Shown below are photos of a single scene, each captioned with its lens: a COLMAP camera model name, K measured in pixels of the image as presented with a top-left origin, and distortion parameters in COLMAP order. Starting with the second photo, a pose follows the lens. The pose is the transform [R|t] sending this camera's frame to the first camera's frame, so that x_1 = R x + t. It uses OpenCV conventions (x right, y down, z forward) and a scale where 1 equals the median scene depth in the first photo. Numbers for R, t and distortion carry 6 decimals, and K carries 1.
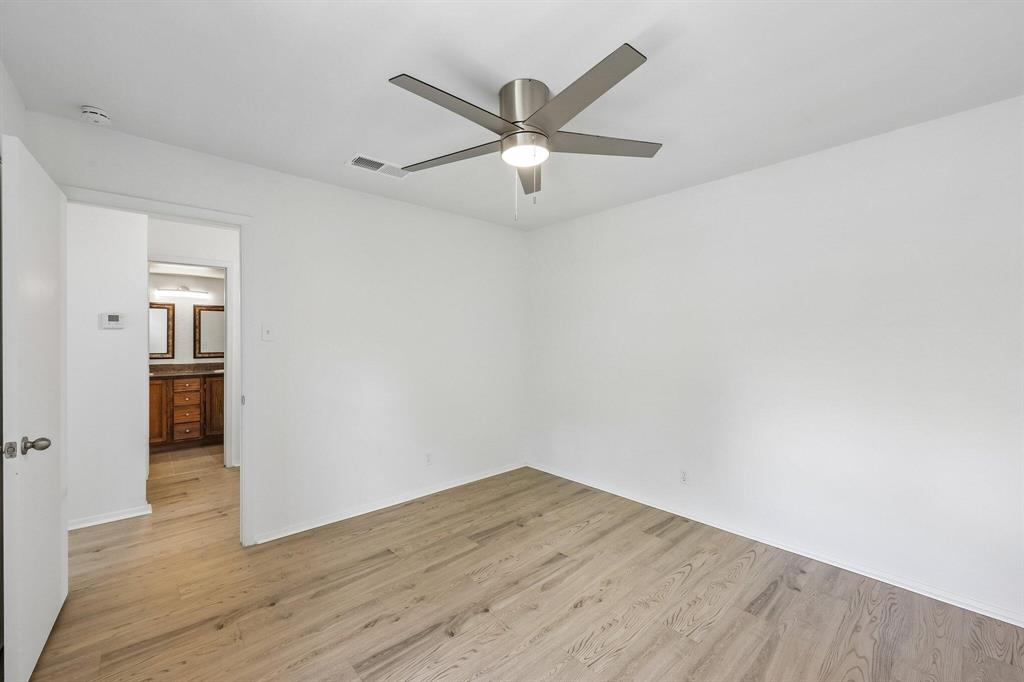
lens RADIAL K [[422.2, 0, 513.3], [0, 422.2, 342.1], [0, 0, 1]] dist [-0.002571, -0.000065]
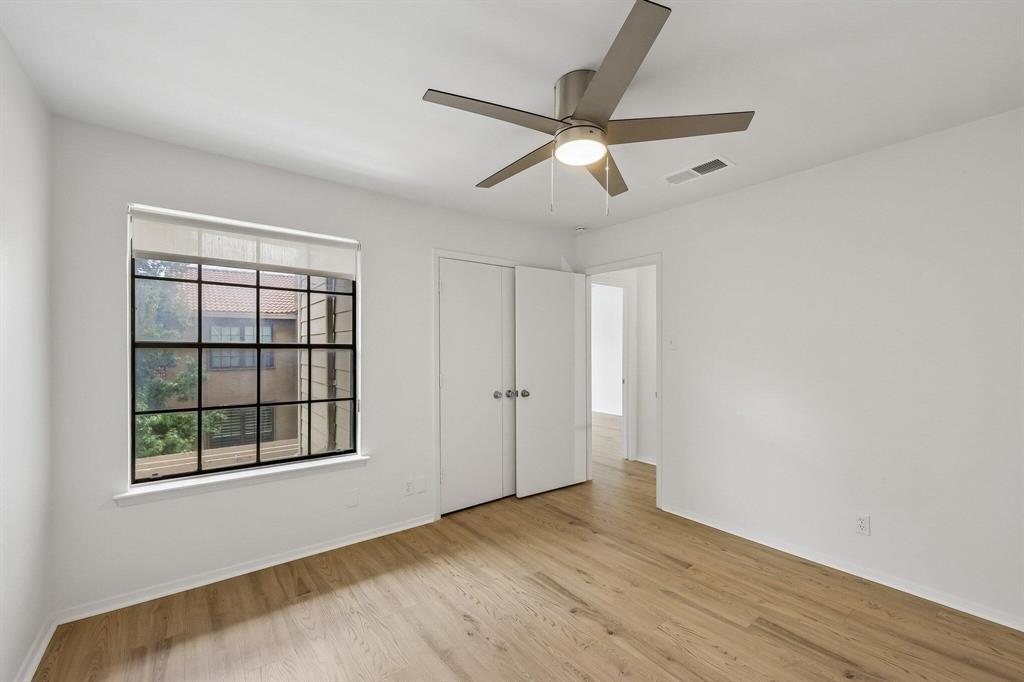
lens RADIAL K [[422.2, 0, 513.3], [0, 422.2, 342.1], [0, 0, 1]] dist [-0.002571, -0.000065]
pose [[-0.083621, -0.009920, -0.996448, 0.776697], [-0.010004, 0.999908, -0.009115, -0.010904], [0.996447, 0.009206, -0.083713, 0.724312]]
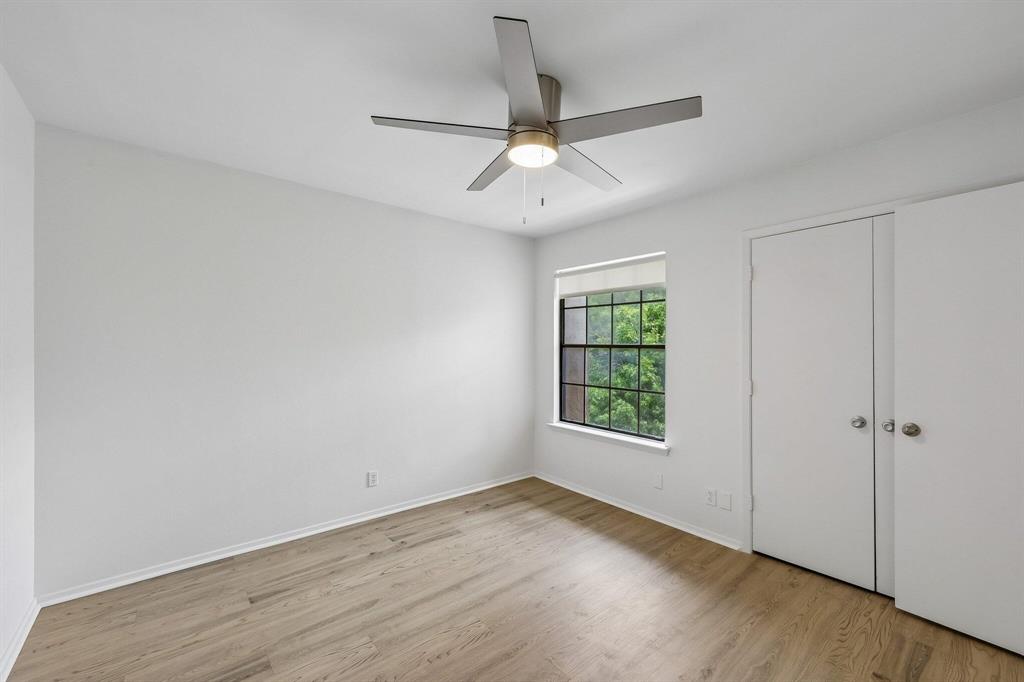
lens RADIAL K [[422.2, 0, 513.3], [0, 422.2, 342.1], [0, 0, 1]] dist [-0.002571, -0.000065]
pose [[-0.997916, -0.001026, 0.064520, 0.004899], [-0.001226, 0.999995, -0.003052, -0.014496], [-0.064517, -0.003125, -0.997912, 1.542646]]
